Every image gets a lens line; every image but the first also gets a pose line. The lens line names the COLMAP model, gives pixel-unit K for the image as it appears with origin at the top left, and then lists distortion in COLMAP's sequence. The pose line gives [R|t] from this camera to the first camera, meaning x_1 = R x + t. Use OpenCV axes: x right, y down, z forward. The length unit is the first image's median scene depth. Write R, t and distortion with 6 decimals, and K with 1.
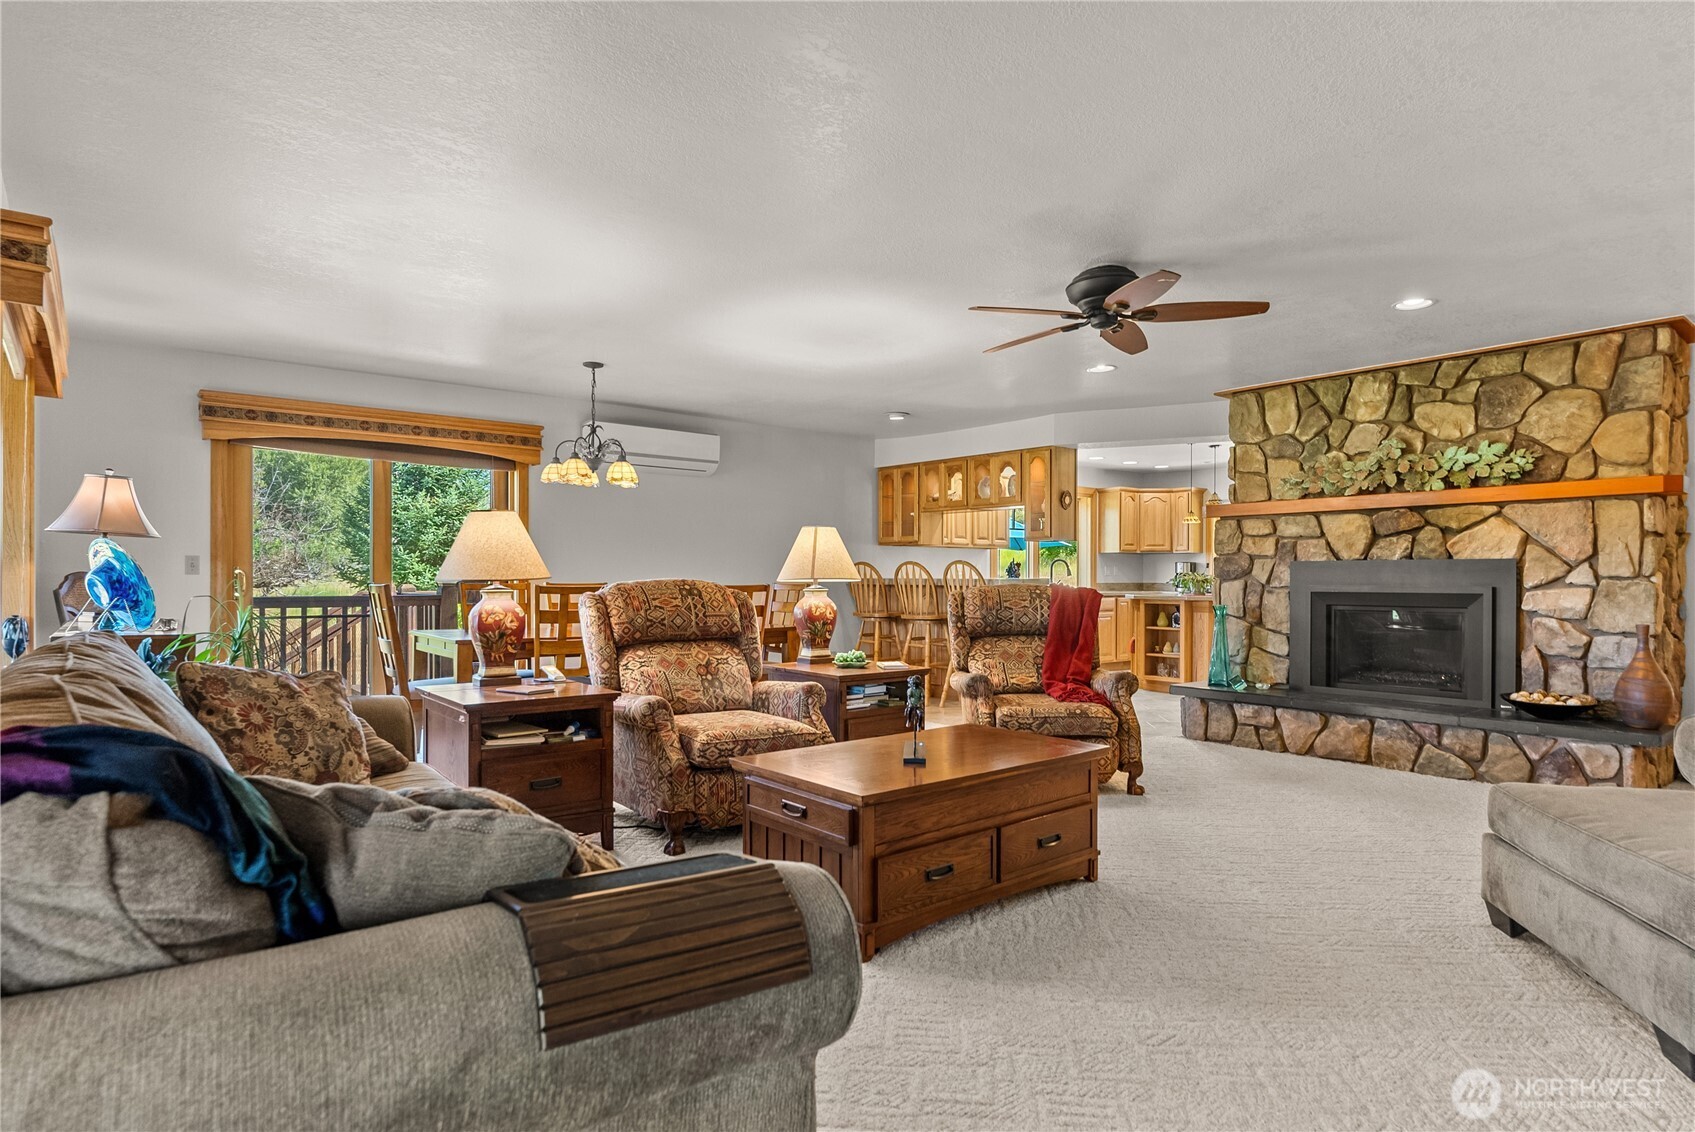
lens RADIAL K [[923.9, 0, 847.5], [0, 923.9, 566.0], [0, 0, 1]] dist [0.001191, 0.000341]
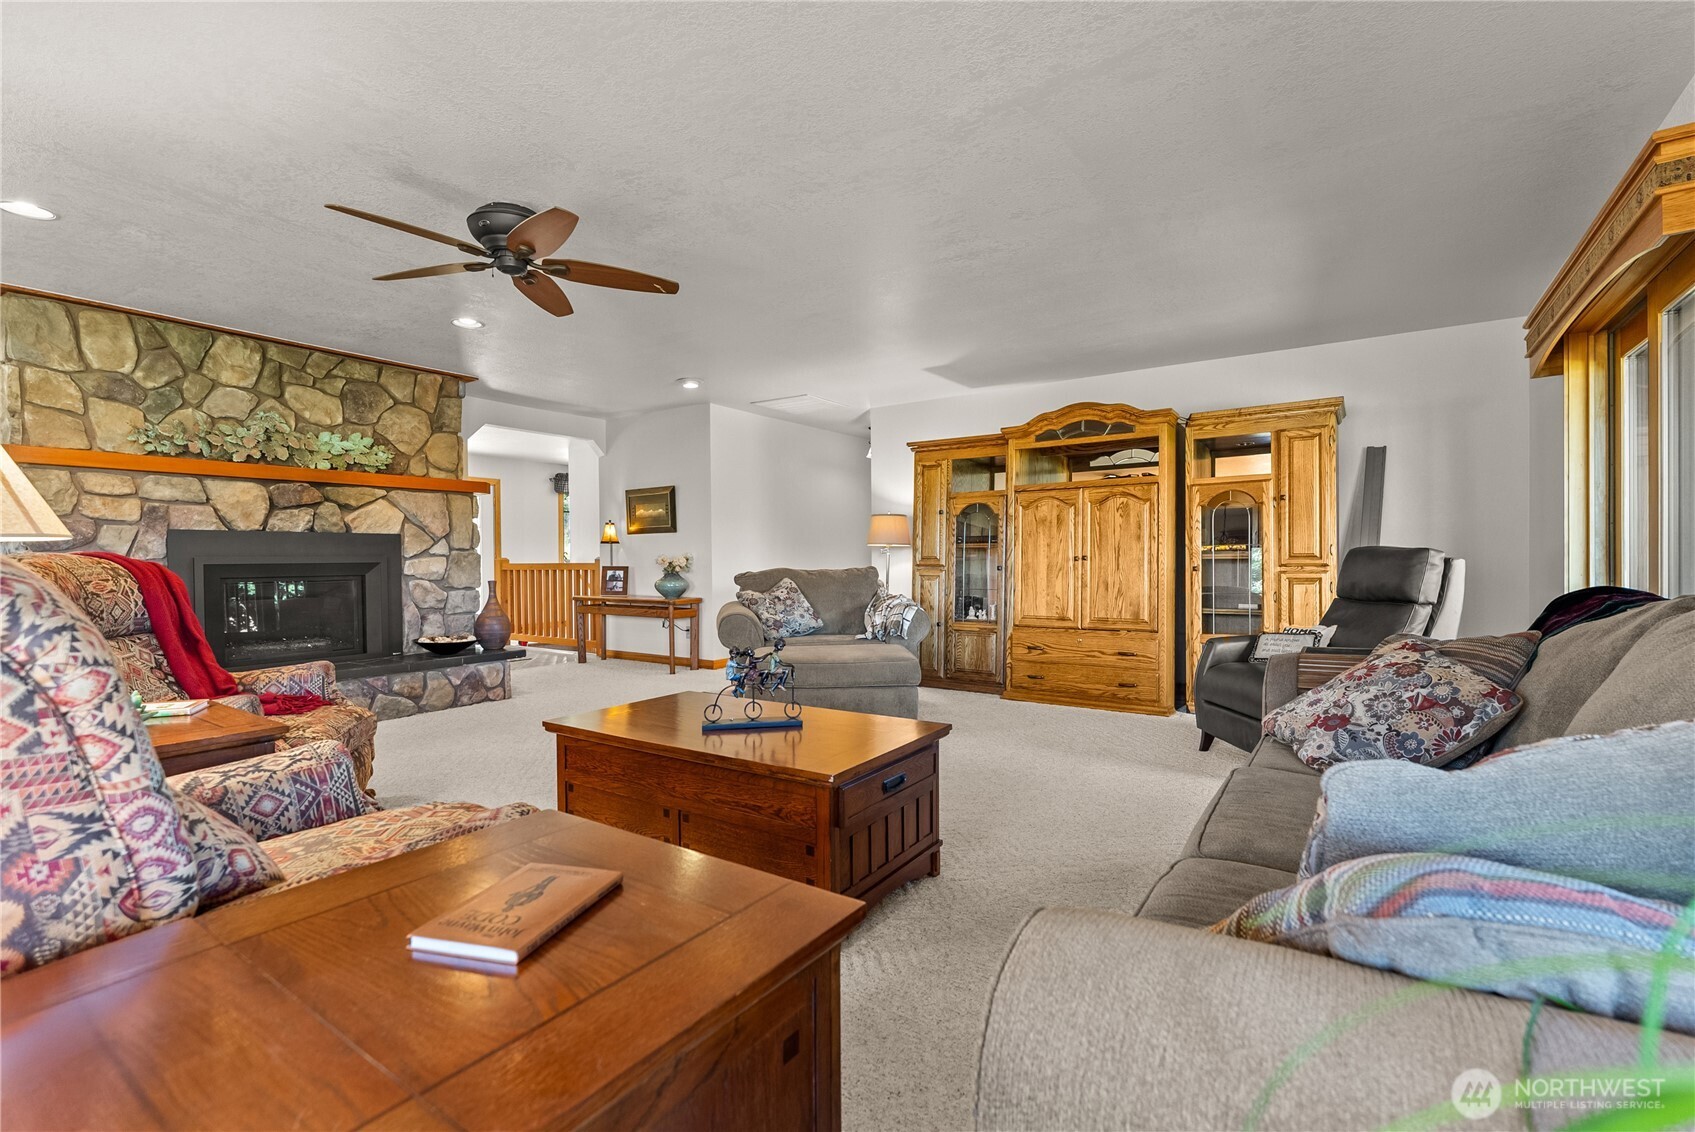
lens RADIAL K [[734.2, 0, 847.5], [0, 734.2, 566.0], [0, 0, 1]] dist [0.000024, -0.000005]
pose [[-0.275019, -0.010056, 0.961386, -0.370932], [-0.003002, 0.999949, 0.009600, 0.022168], [-0.961434, -0.000246, -0.275036, 0.642173]]
